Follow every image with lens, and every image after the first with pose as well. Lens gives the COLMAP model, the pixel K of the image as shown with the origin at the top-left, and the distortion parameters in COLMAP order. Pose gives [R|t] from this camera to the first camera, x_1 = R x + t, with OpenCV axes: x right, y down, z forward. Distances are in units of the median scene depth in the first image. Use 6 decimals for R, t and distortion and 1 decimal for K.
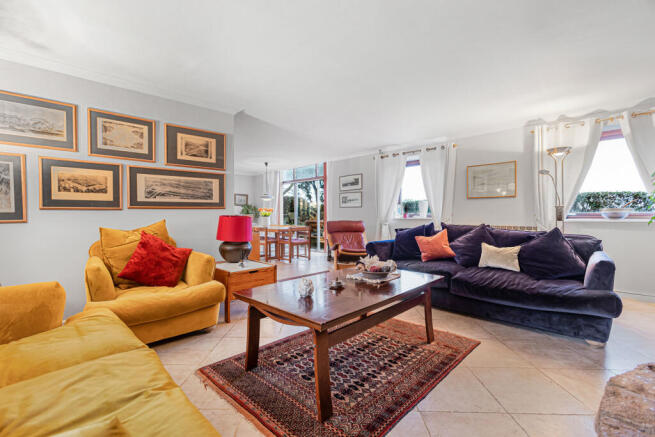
lens RADIAL K [[296.1, 0, 326.5], [0, 296.1, 217.1], [0, 0, 1]] dist [0.021030, 0.000617]
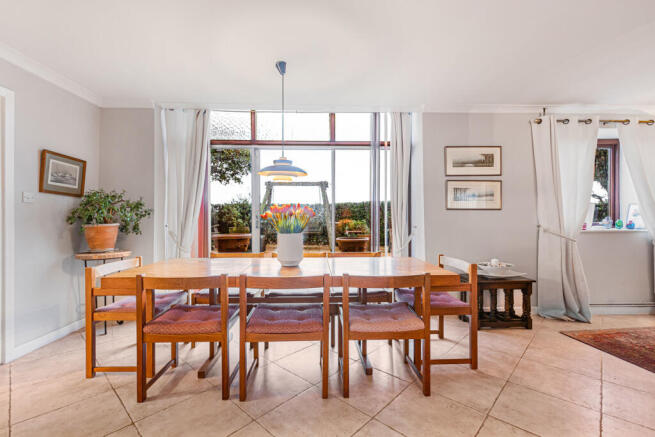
lens RADIAL K [[296.1, 0, 326.4], [0, 296.1, 217.3], [0, 0, 1]] dist [0.021030, 0.000617]
pose [[0.675350, 0.007435, 0.737460, -0.435837], [0.004702, 0.999885, -0.014387, -0.013318], [-0.737483, 0.013184, 0.675237, 0.795442]]
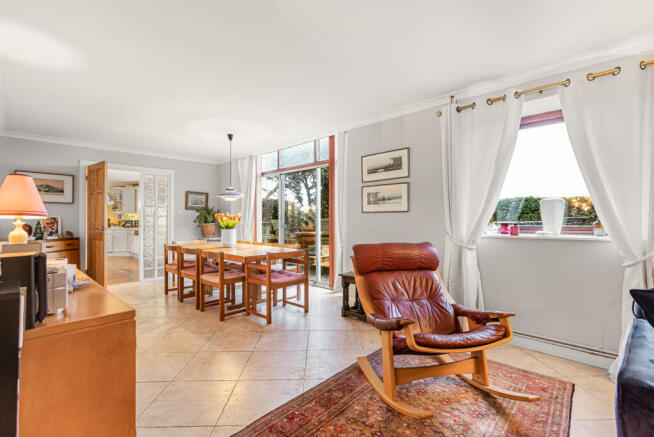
lens RADIAL K [[295.7, 0, 323.8], [0, 295.7, 217.9], [0, 0, 1]] dist [0.021030, 0.000617]
pose [[0.999350, 0.002508, 0.035957, -0.043699], [-0.001907, 0.999858, -0.016756, -0.013212], [-0.035994, 0.016677, 0.999213, 0.446461]]
